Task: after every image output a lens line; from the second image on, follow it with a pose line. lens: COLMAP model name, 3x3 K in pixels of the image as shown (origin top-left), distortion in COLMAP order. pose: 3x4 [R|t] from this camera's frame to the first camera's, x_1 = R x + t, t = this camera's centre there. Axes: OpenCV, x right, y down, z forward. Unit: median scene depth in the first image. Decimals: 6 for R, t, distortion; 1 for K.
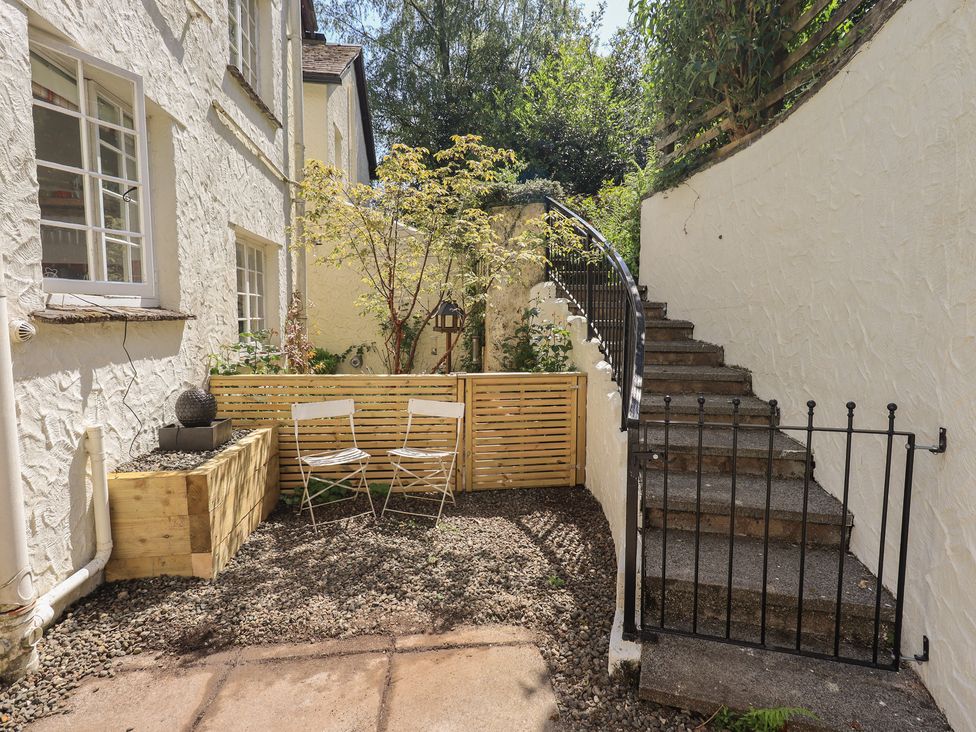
lens RADIAL K [[513.3, 0, 495.0], [0, 513.3, 358.4], [0, 0, 1]] dist [0.005966, -0.002496]
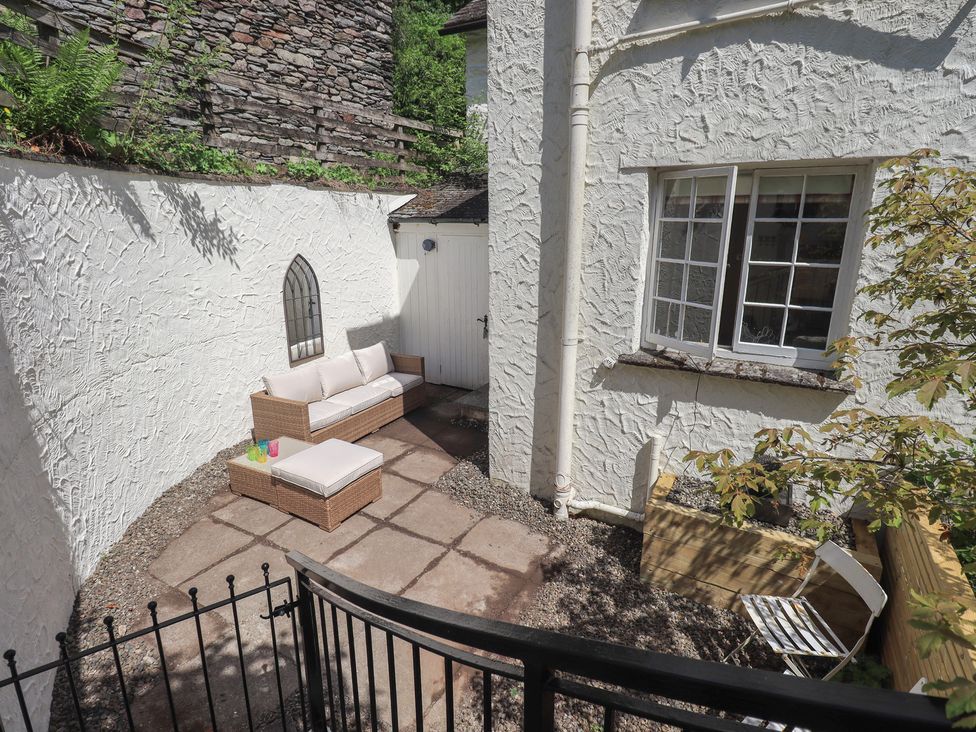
lens RADIAL K [[513.3, 0, 493.8], [0, 513.3, 358.2], [0, 0, 1]] dist [0.005966, -0.002496]
pose [[-0.586974, 0.209876, -0.781929, 0.605025], [-0.077230, 0.946896, 0.312128, -0.514095], [0.805913, 0.243600, -0.539595, 1.411608]]
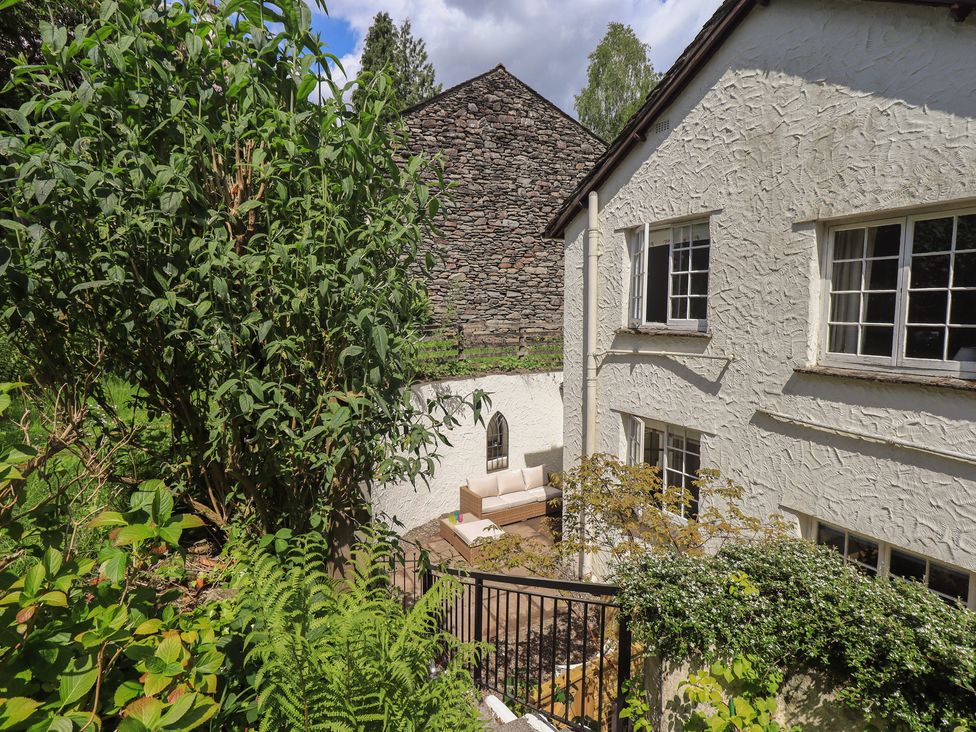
lens RADIAL K [[513.3, 0, 493.4], [0, 513.3, 360.3], [0, 0, 1]] dist [0.005966, -0.002496]
pose [[-0.922434, 0.040280, -0.384047, 0.829167], [-0.033824, 0.982294, 0.184267, -1.334660], [0.384670, 0.182964, -0.904739, 3.014174]]
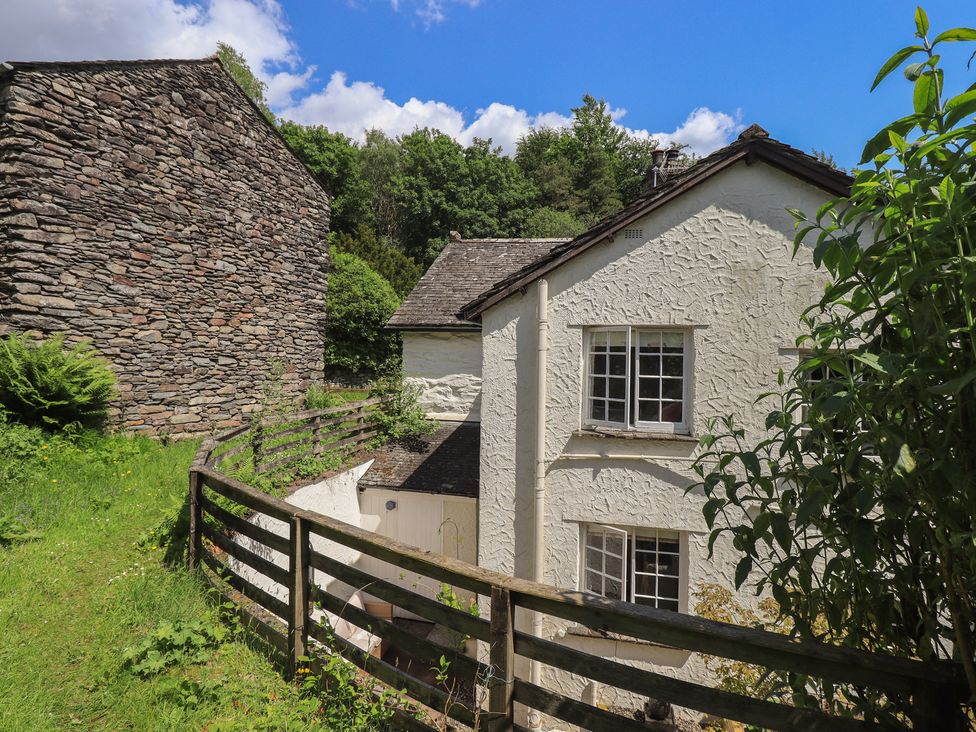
lens RADIAL K [[513.3, 0, 488.7], [0, 513.3, 359.0], [0, 0, 1]] dist [0.005966, -0.002496]
pose [[-0.337764, 0.001425, -0.941230, 1.653950], [-0.105869, 0.993595, 0.039496, -1.422138], [0.935258, 0.112988, -0.335450, 1.217865]]
